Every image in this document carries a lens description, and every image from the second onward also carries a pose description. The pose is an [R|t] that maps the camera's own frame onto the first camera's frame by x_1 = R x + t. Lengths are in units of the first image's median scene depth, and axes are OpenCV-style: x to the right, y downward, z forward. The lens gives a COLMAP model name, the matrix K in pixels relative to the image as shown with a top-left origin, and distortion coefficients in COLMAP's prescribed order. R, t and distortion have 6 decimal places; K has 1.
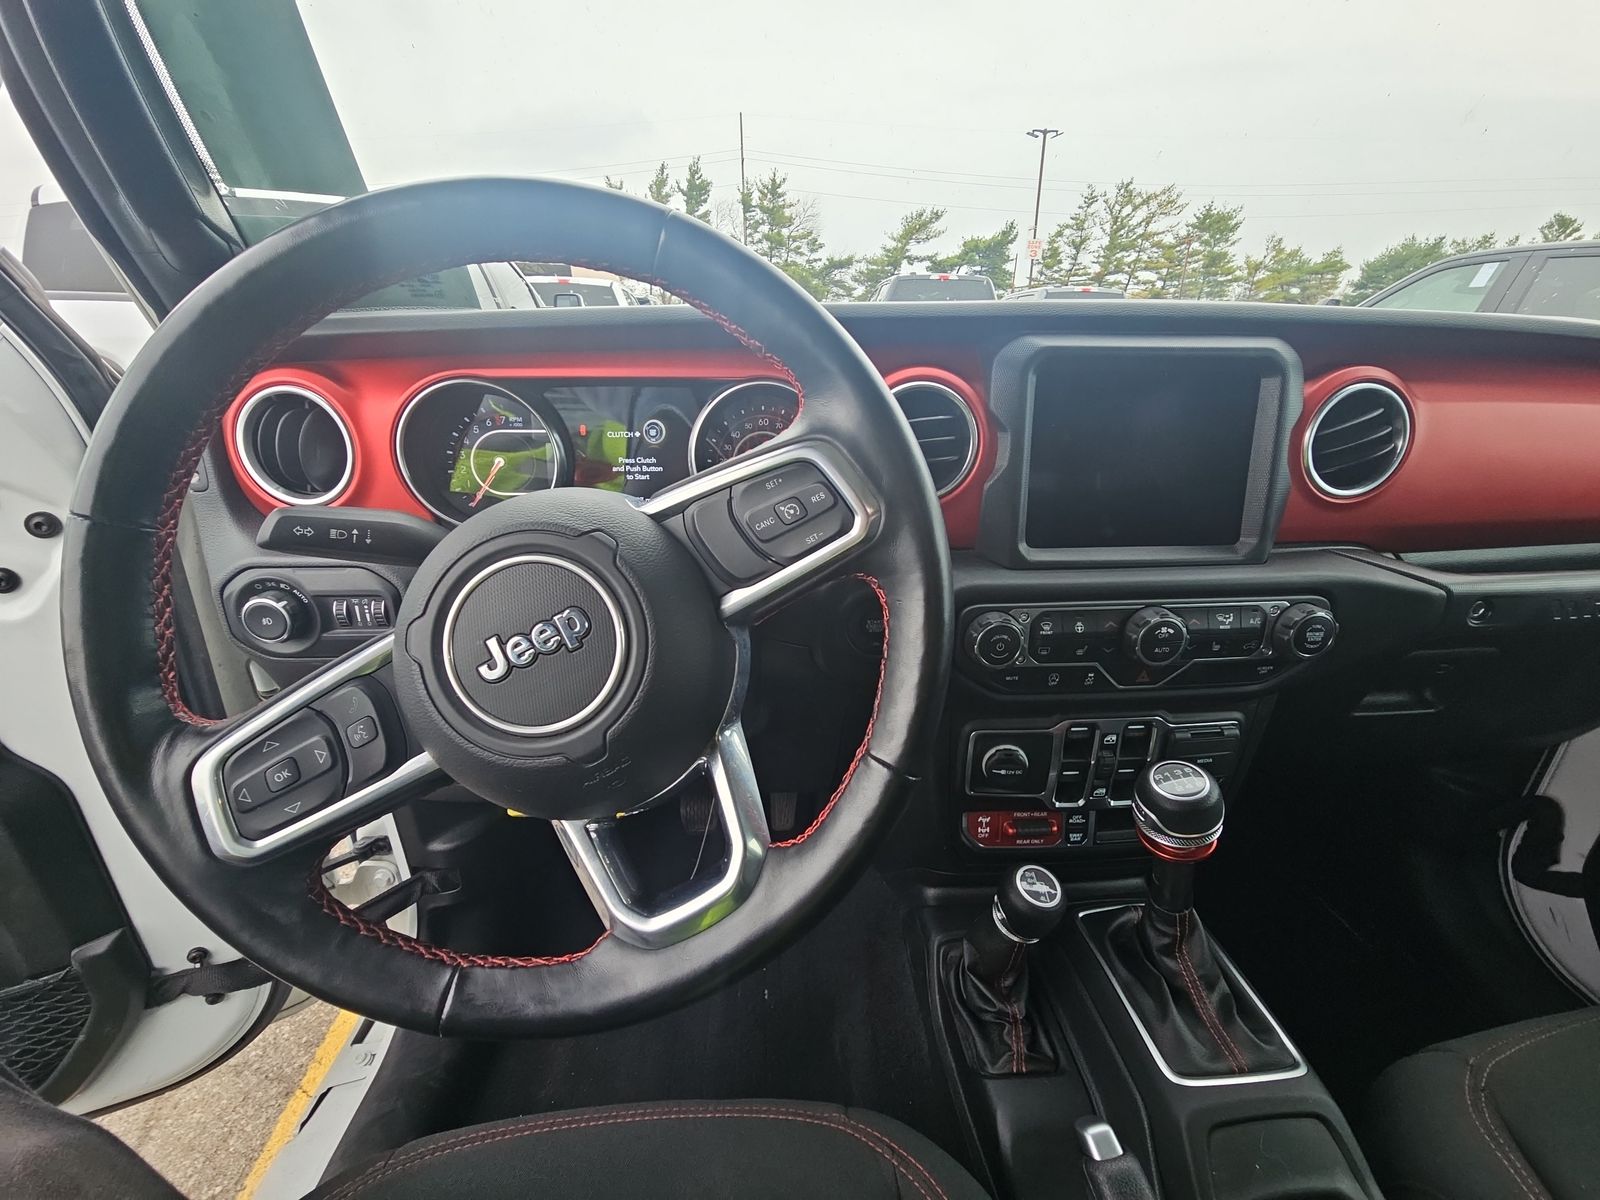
lens RADIAL K [[643.1, 0, 805.4], [0, 643.1, 600.1], [0, 0, 1]] dist [0.008432, -0.007646]
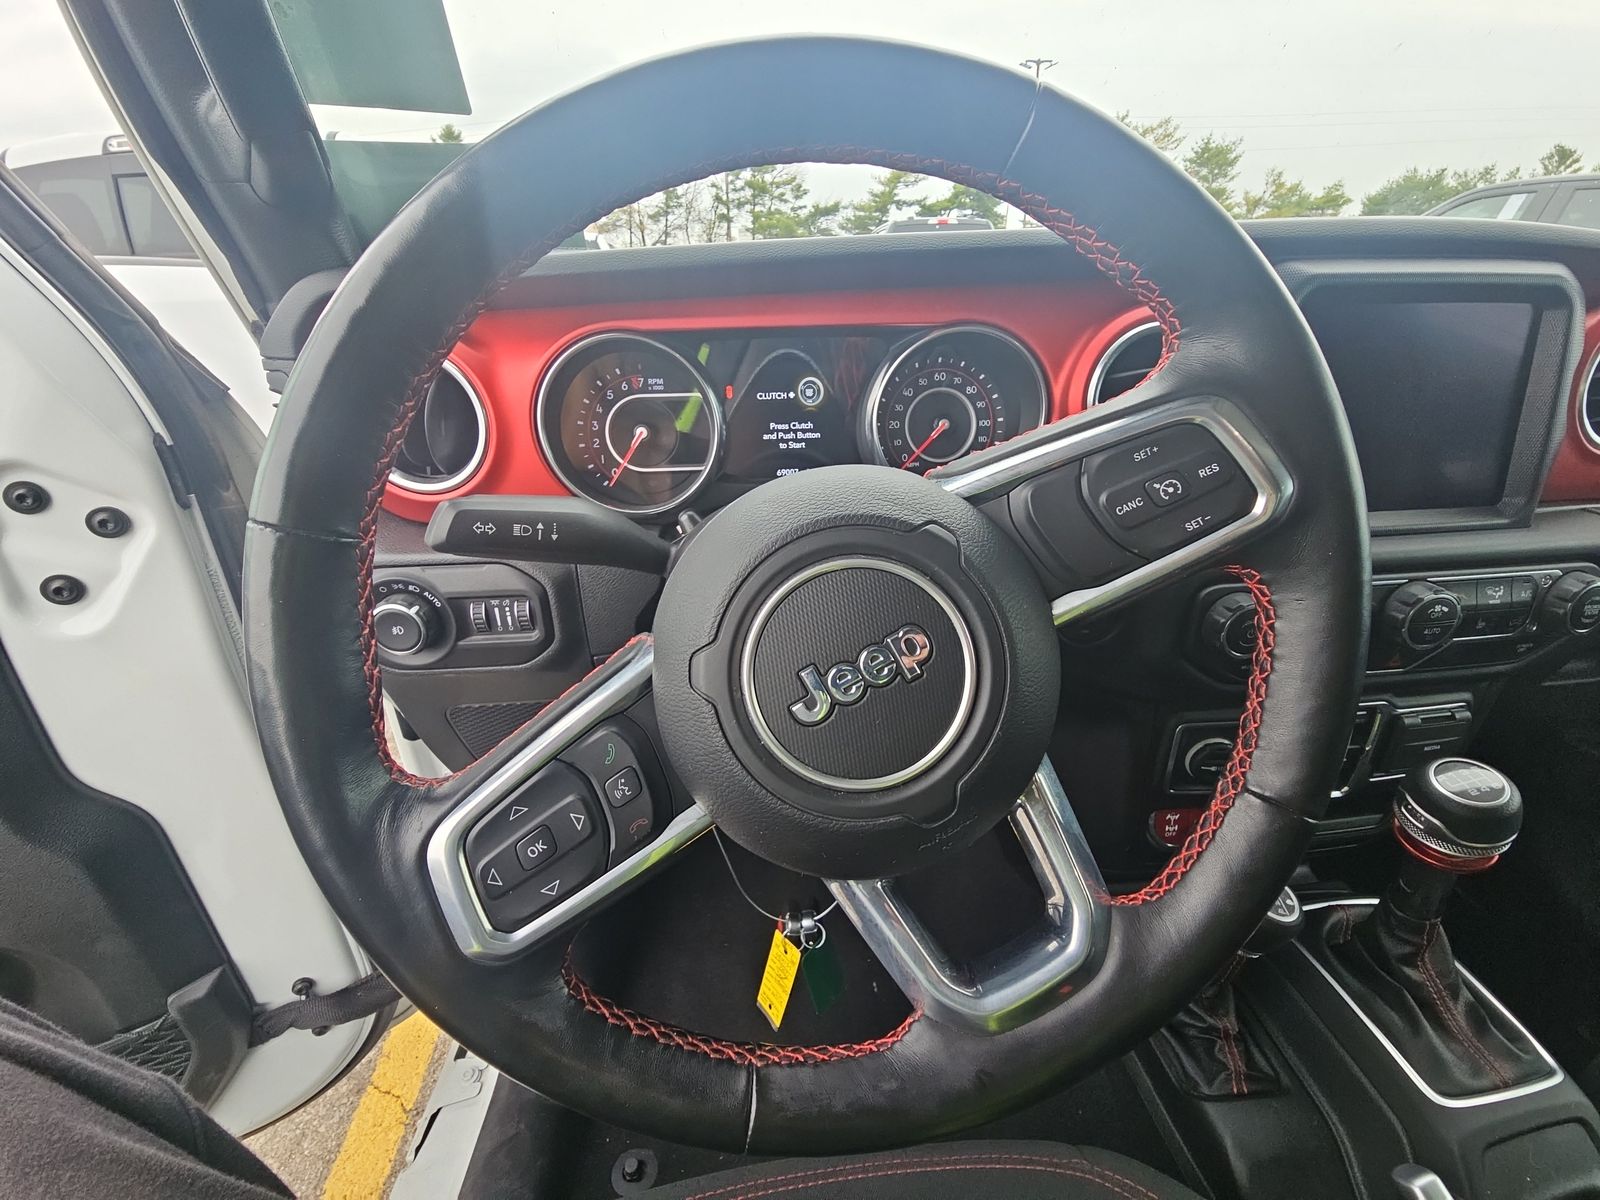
lens RADIAL K [[643.1, 0, 796.4], [0, 643.1, 598.3], [0, 0, 1]] dist [0.008432, -0.007646]
pose [[0.999520, -0.029866, 0.008285, -0.290062], [0.029336, 0.997883, 0.058034, -0.039717], [-0.010000, -0.057763, 0.998280, 0.137257]]
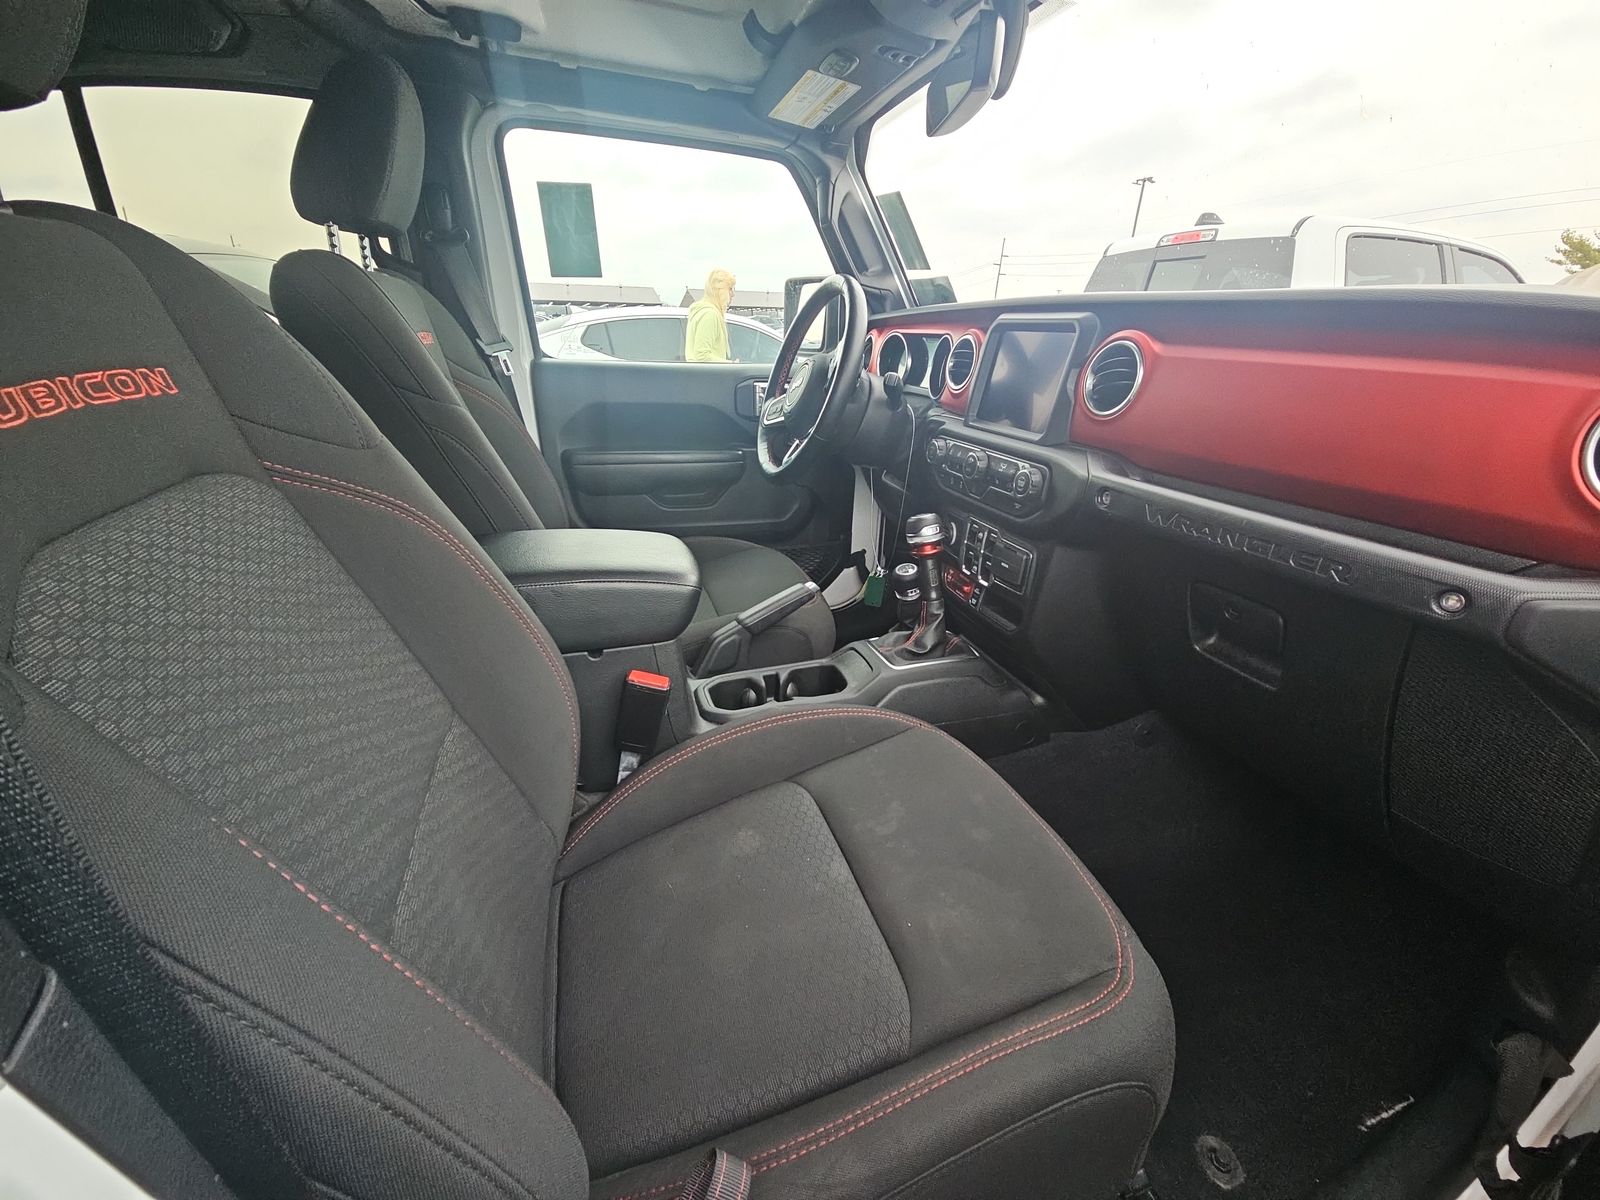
lens RADIAL K [[643.1, 0, 804.6], [0, 643.1, 607.0], [0, 0, 1]] dist [0.008432, -0.007646]
pose [[0.233903, 0.378093, -0.895731, 2.240709], [-0.394785, 0.878855, 0.267879, 0.109621], [0.888501, 0.290964, 0.354833, -0.039736]]
